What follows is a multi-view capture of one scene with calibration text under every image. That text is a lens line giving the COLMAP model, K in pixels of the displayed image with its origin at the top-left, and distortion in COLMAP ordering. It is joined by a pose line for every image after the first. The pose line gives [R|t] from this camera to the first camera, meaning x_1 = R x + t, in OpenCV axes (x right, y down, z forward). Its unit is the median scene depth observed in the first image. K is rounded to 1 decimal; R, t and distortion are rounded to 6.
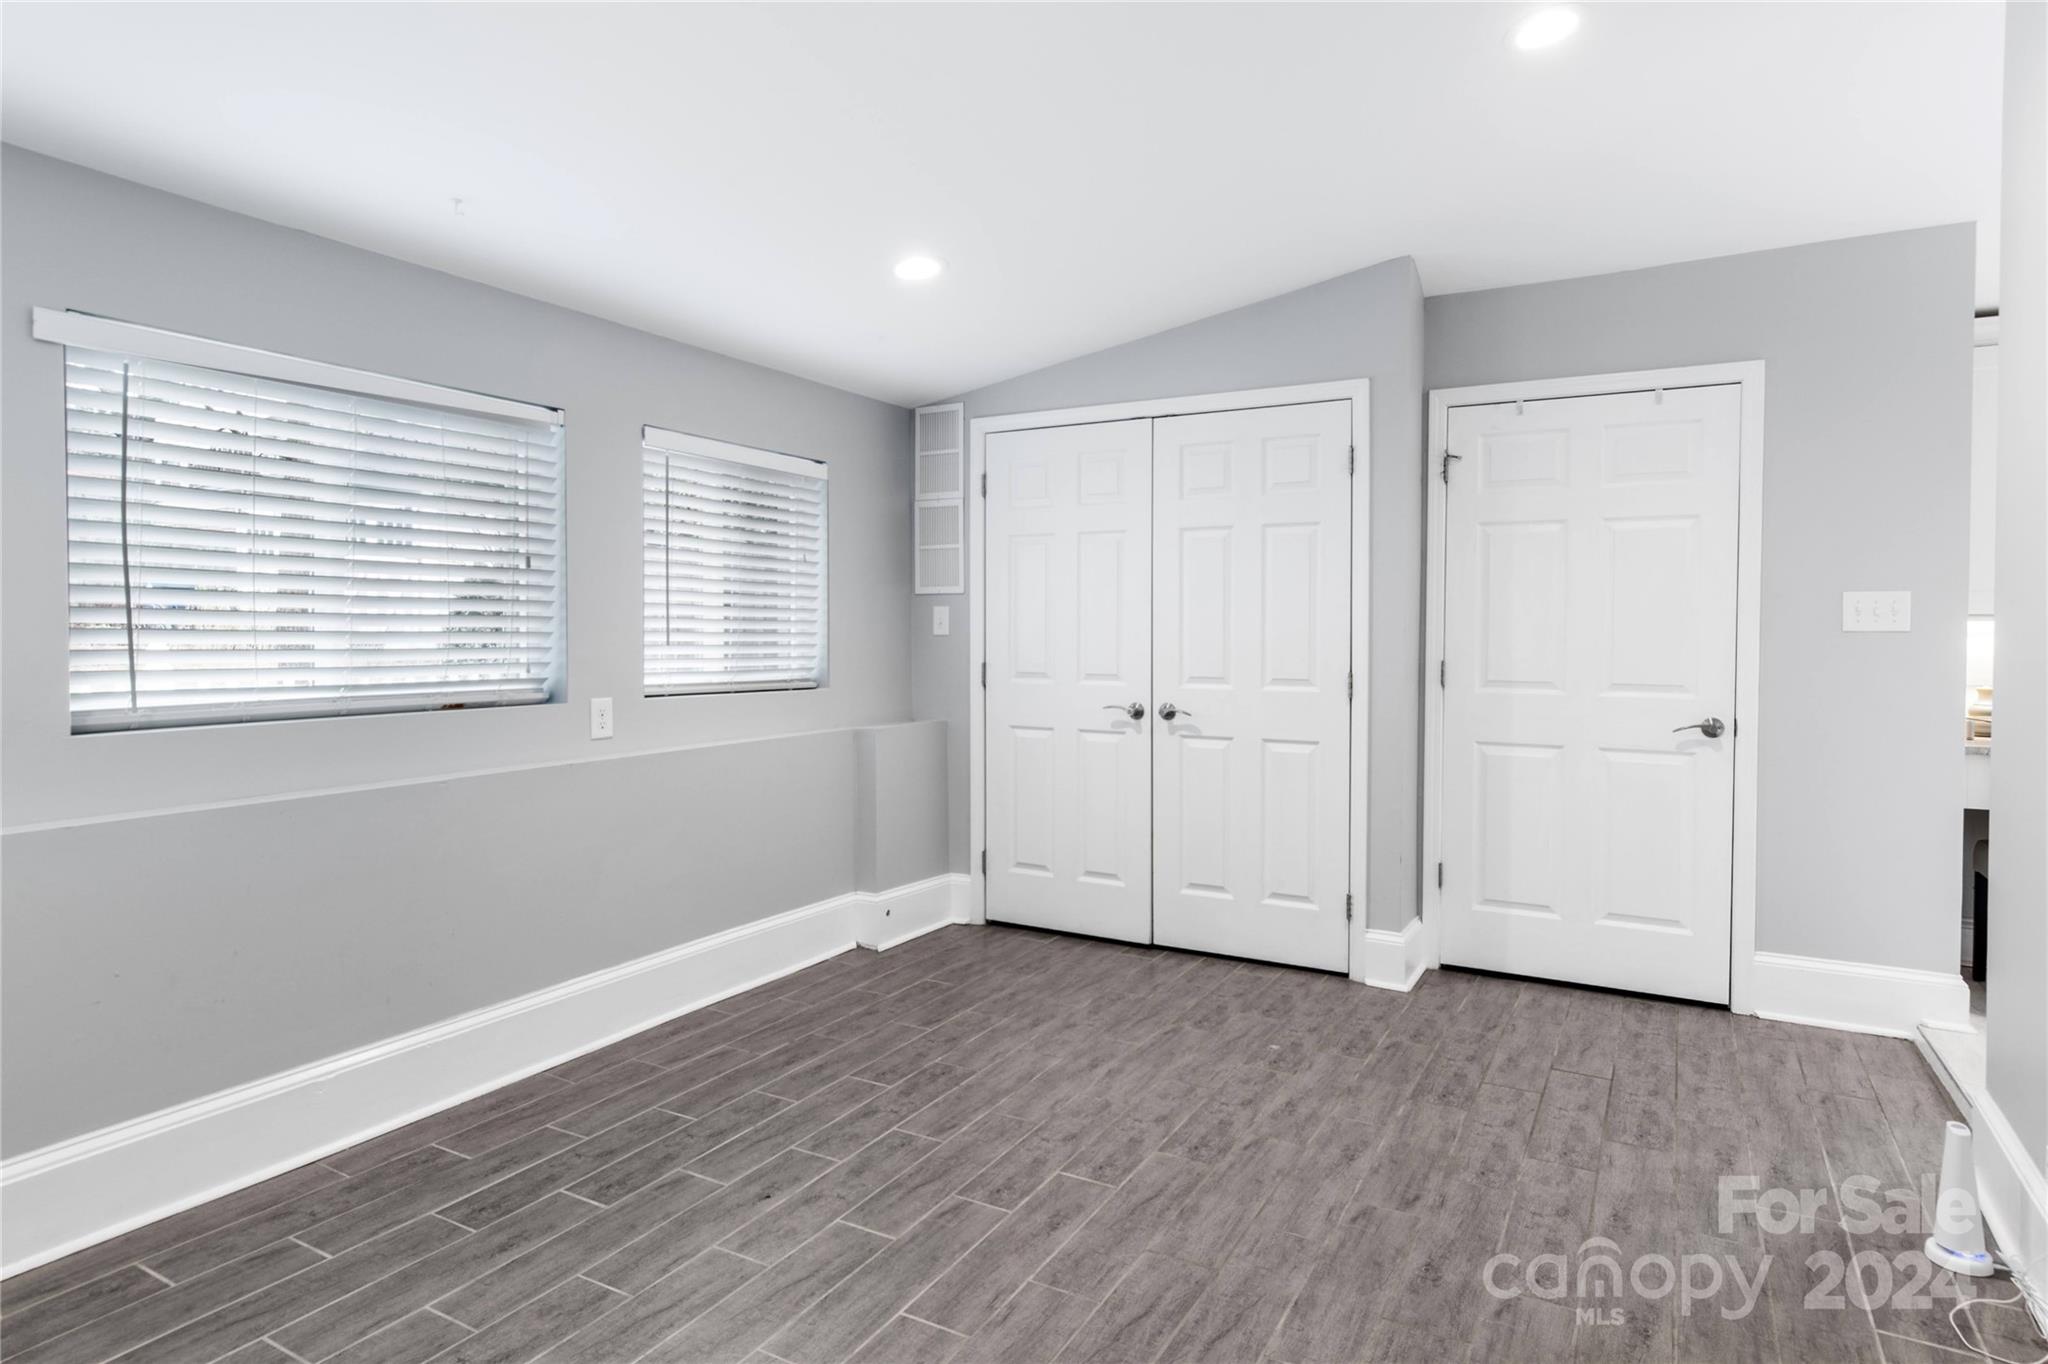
lens RADIAL K [[1106.2, 0, 1026.4], [0, 1106.2, 677.2], [0, 0, 1]] dist [-0.001097, -0.000873]
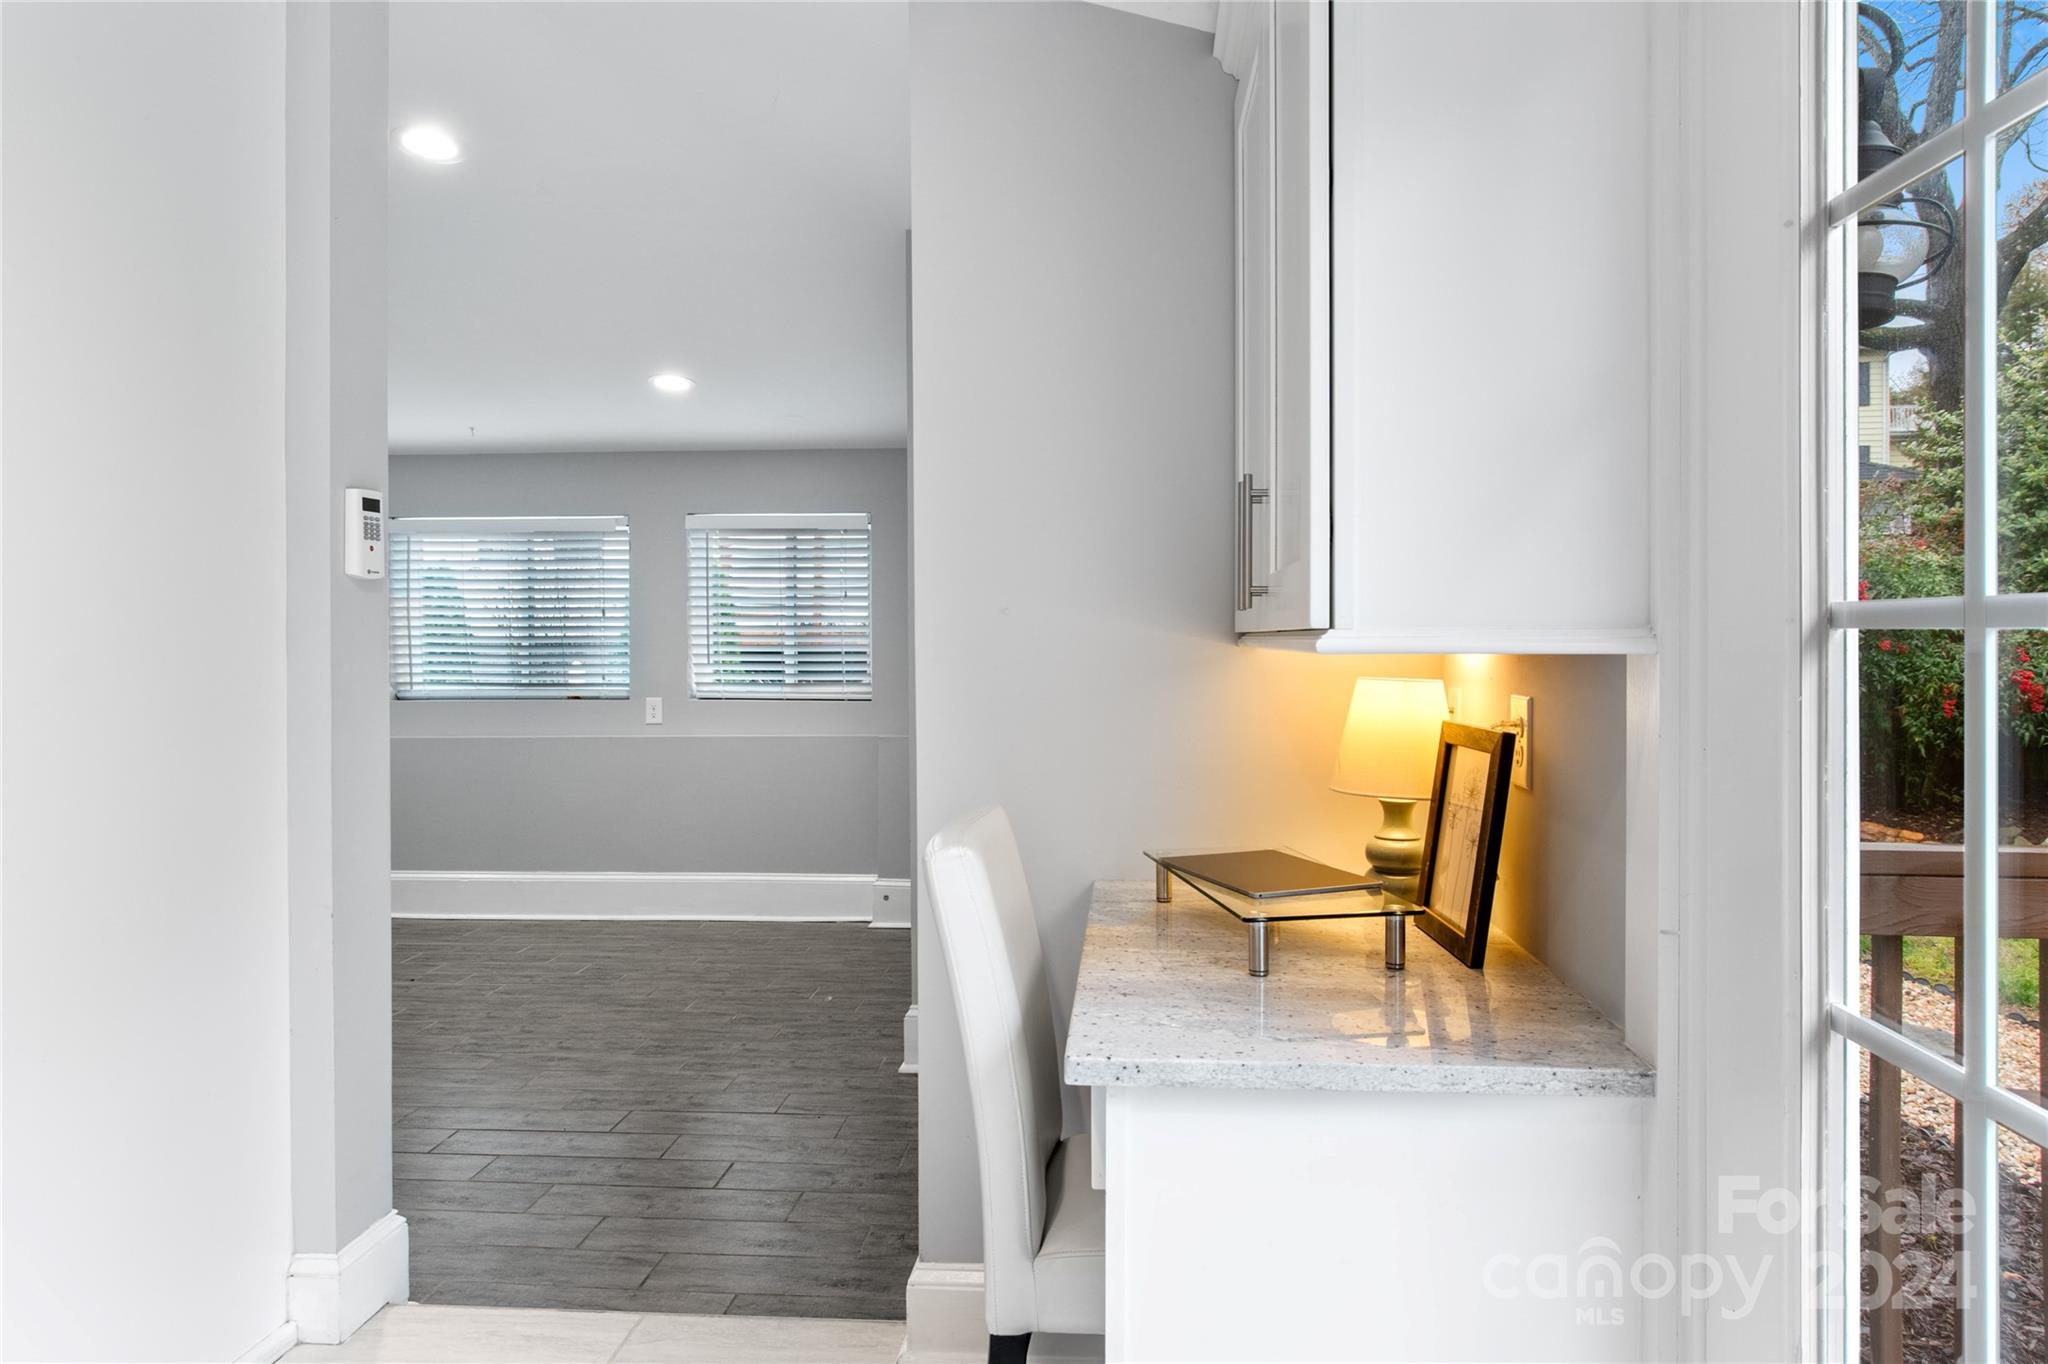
lens RADIAL K [[1214.8, 0, 1029.8], [0, 1214.8, 667.7], [0, 0, 1]] dist [0.002984, 0.000180]
pose [[0.433288, 0.014709, -0.901135, 1.464337], [-0.029203, 0.999571, 0.002275, -0.045150], [0.900782, 0.025330, 0.433532, 0.788915]]
